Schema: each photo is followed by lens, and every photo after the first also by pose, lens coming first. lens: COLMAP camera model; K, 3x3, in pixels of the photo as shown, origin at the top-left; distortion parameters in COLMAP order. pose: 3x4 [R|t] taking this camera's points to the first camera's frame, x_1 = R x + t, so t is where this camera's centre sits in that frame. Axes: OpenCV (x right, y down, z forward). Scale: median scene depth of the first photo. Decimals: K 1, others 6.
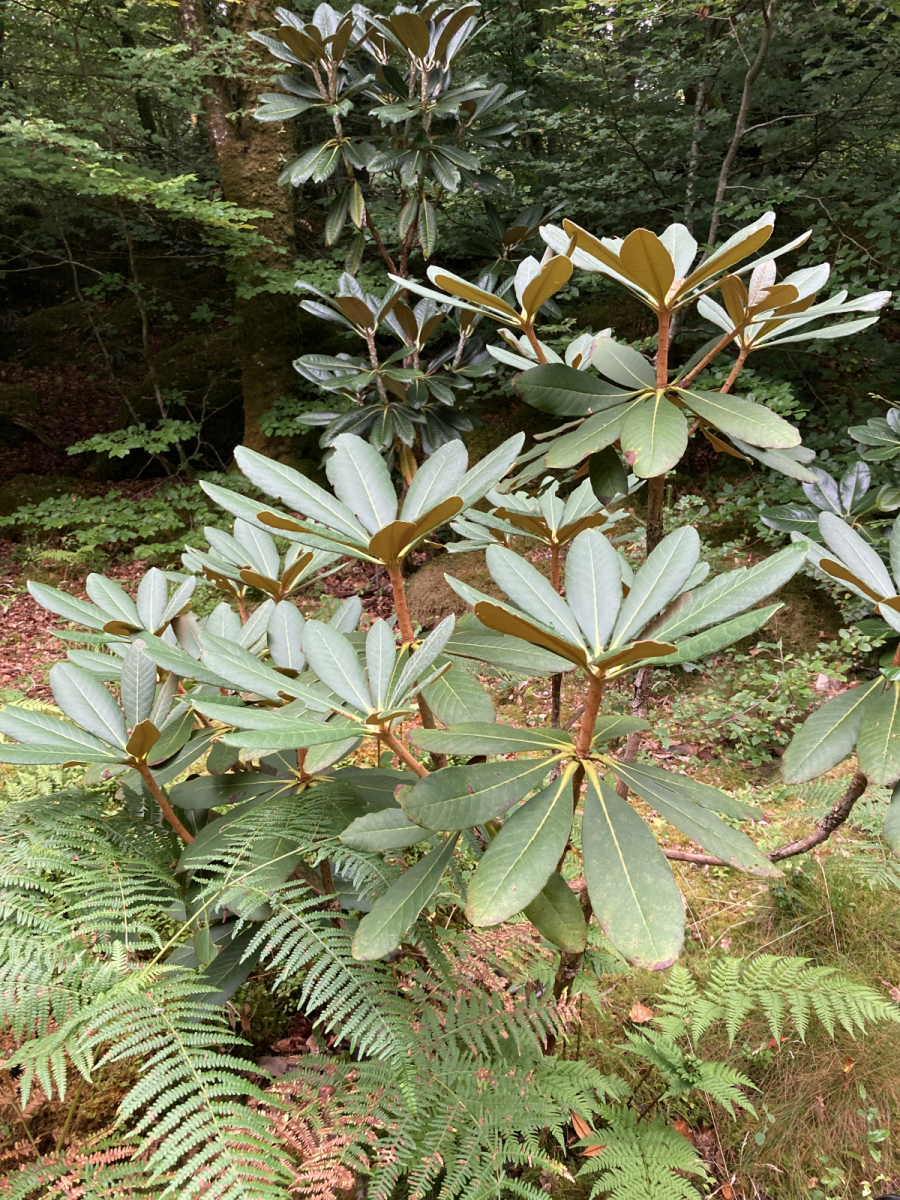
lens RADIAL K [[989.4, 0, 450.0], [0, 989.4, 600.0], [0, 0, 1]] dist [-0.041637, 0.007856]
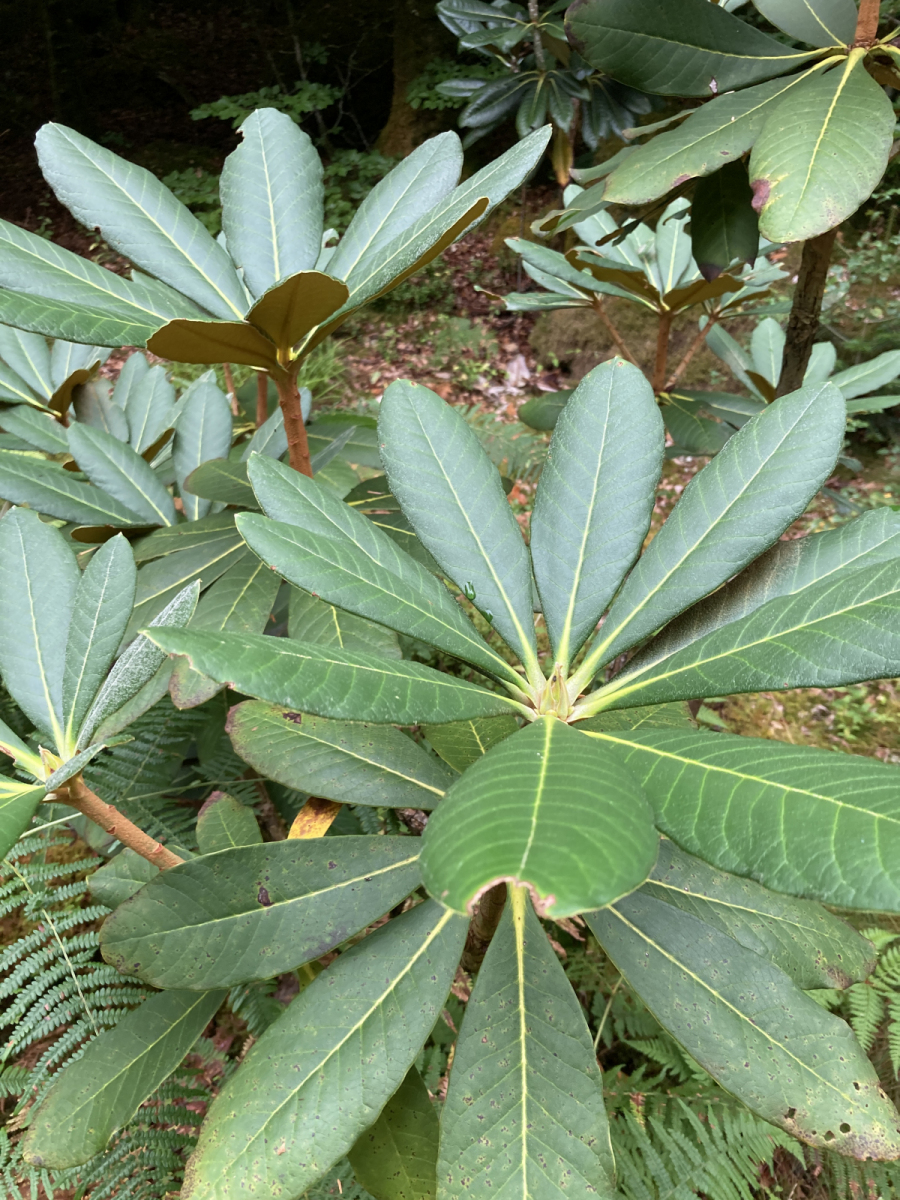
lens RADIAL K [[935.6, 0, 447.7], [0, 935.6, 555.6], [0, 0, 1]] dist [0.006439, 0.000644]
pose [[0.972782, 0.135532, -0.187953, 0.052766], [-0.078410, 0.955793, 0.283392, -0.033516], [0.218053, -0.260942, 0.940405, 0.170848]]
